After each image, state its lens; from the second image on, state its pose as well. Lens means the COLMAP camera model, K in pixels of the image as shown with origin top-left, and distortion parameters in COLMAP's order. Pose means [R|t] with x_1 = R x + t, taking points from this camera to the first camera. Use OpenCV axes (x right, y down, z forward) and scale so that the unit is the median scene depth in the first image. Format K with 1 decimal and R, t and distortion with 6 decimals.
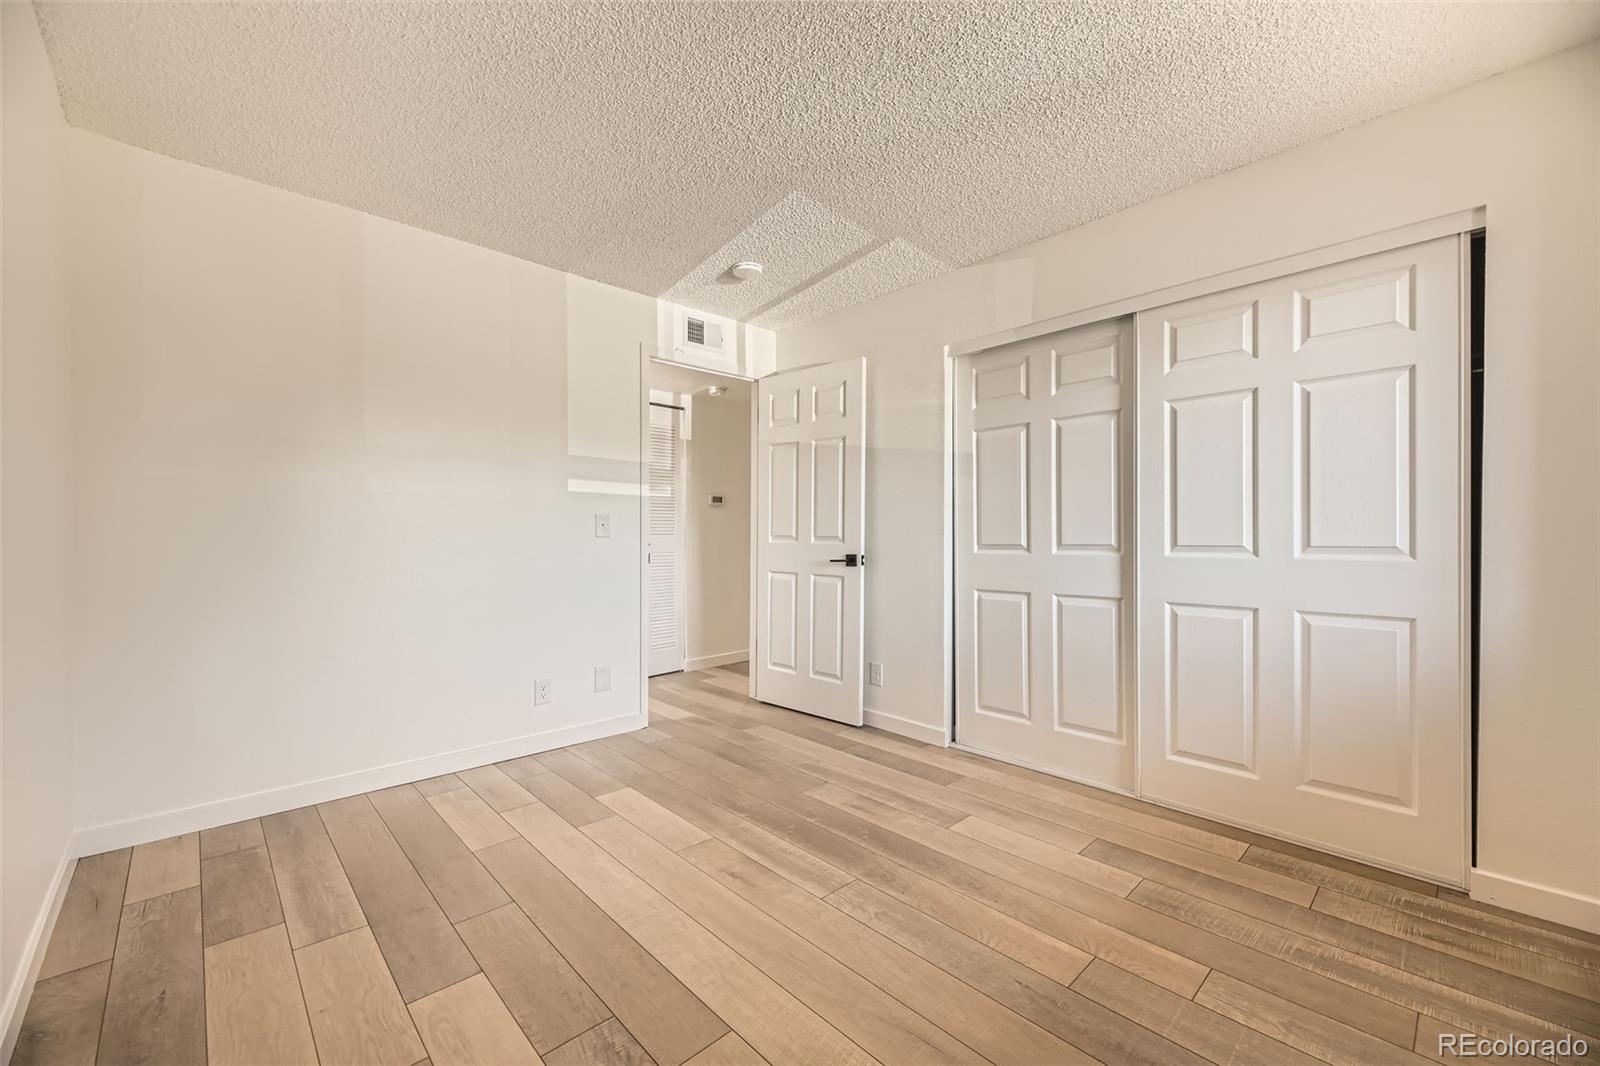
lens RADIAL K [[638.8, 0, 793.5], [0, 638.8, 539.1], [0, 0, 1]] dist [0.022559, -0.008275]
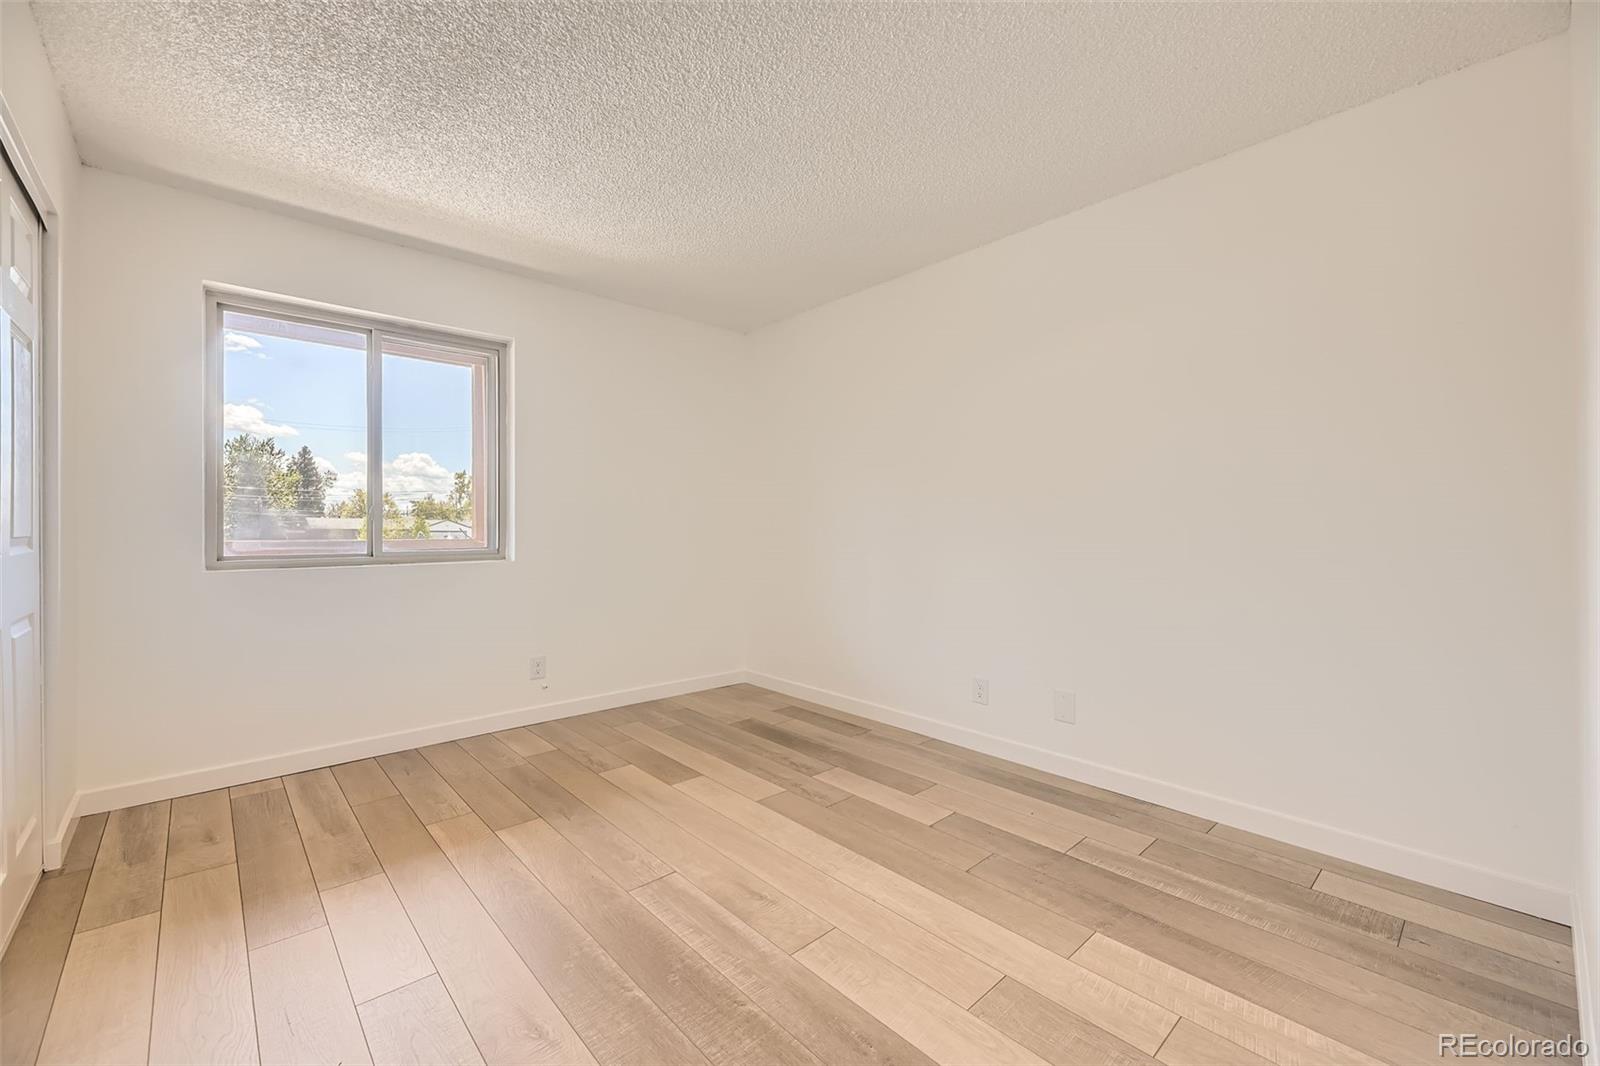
lens RADIAL K [[643.3, 0, 798.4], [0, 643.3, 529.0], [0, 0, 1]] dist [0.022154, -0.007939]
pose [[-0.999979, -0.002384, 0.006093, -0.115324], [-0.002335, 0.999965, 0.008077, -0.006356], [-0.006112, 0.008062, -0.999949, 1.452349]]
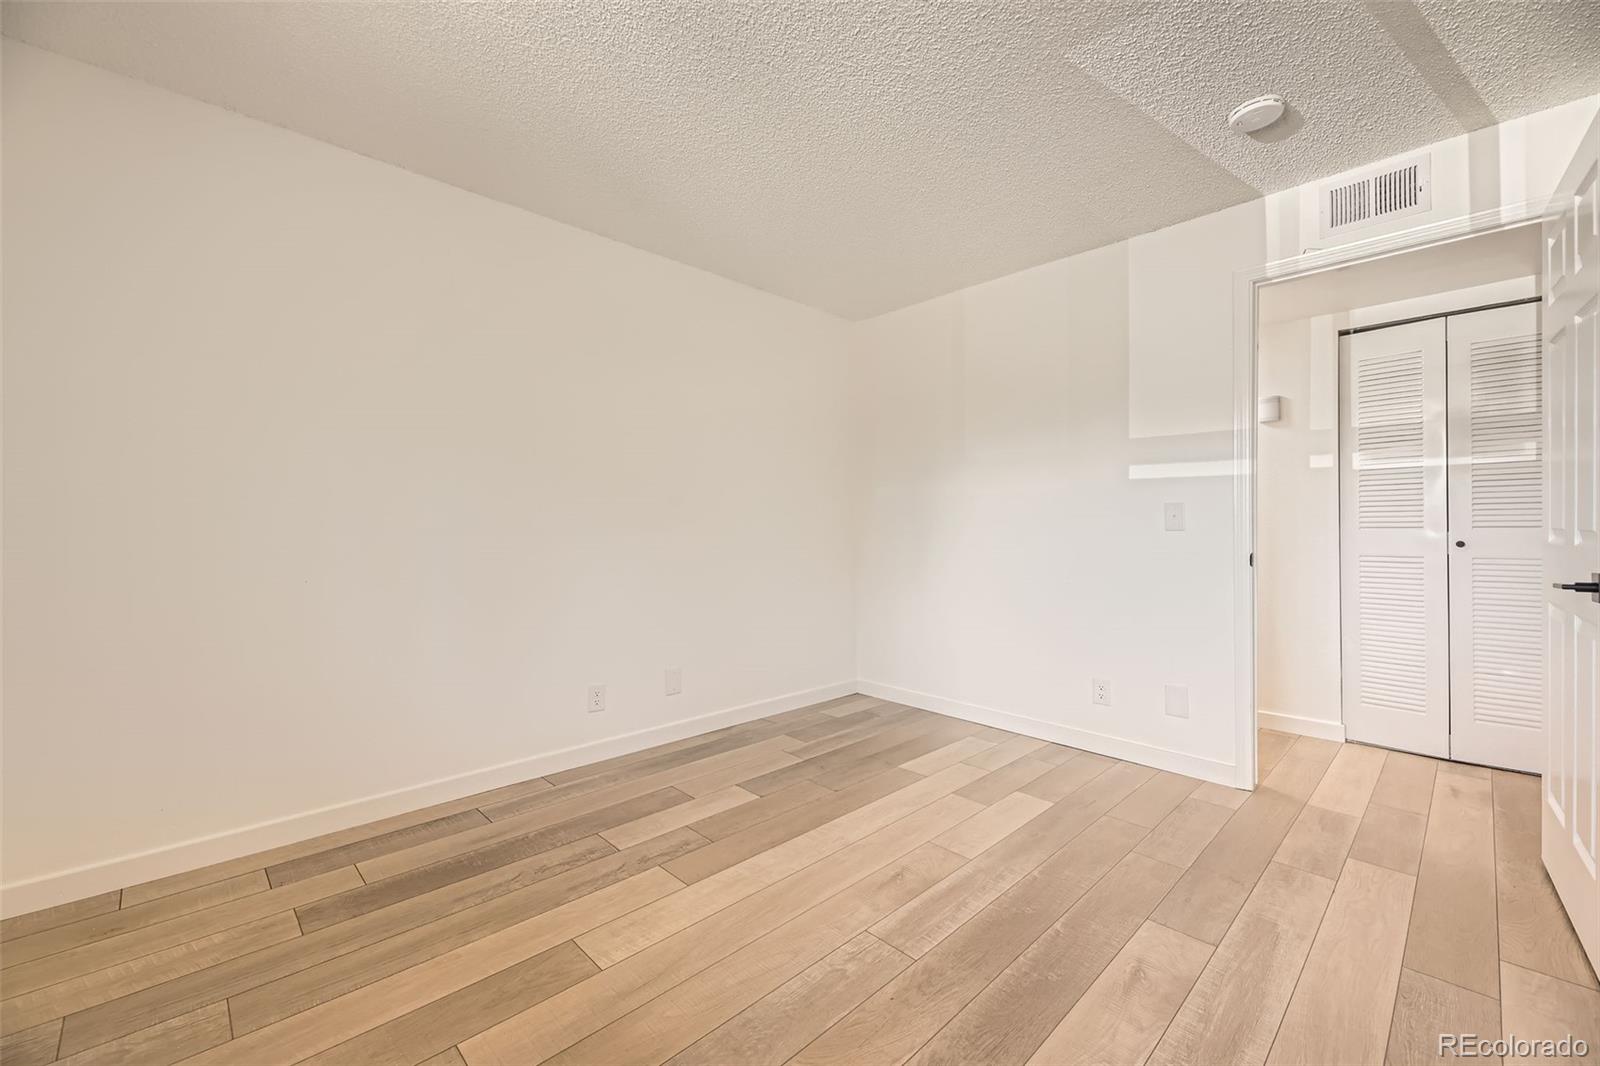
lens RADIAL K [[643.3, 0, 798.4], [0, 643.3, 529.0], [0, 0, 1]] dist [0.022154, -0.007939]
pose [[0.017363, -0.000881, -0.999849, 0.669693], [-0.008834, 0.999960, -0.001035, 0.000720], [0.999810, 0.008850, 0.017354, 0.627124]]
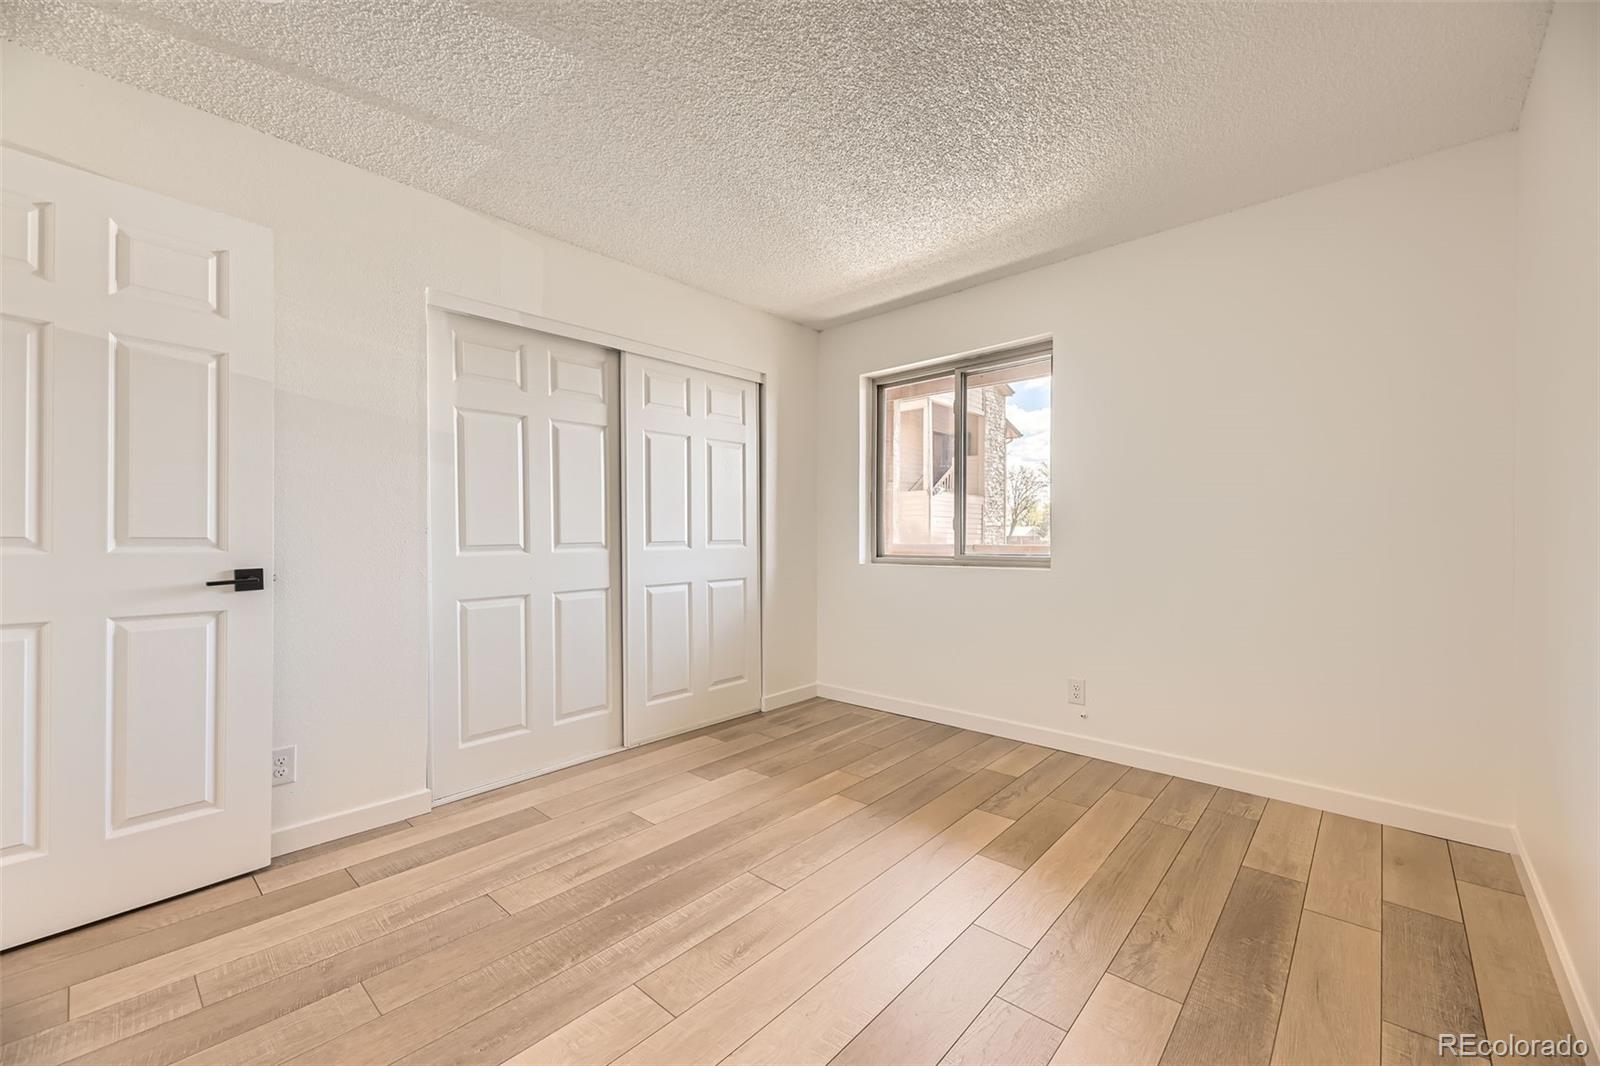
lens RADIAL K [[641.8, 0, 801.3], [0, 641.8, 538.7], [0, 0, 1]] dist [0.022652, -0.007981]
pose [[-0.089978, -0.007696, 0.995914, -0.690050], [0.009024, 0.999923, 0.008542, -0.004379], [-0.995903, 0.009756, -0.089901, 0.751320]]
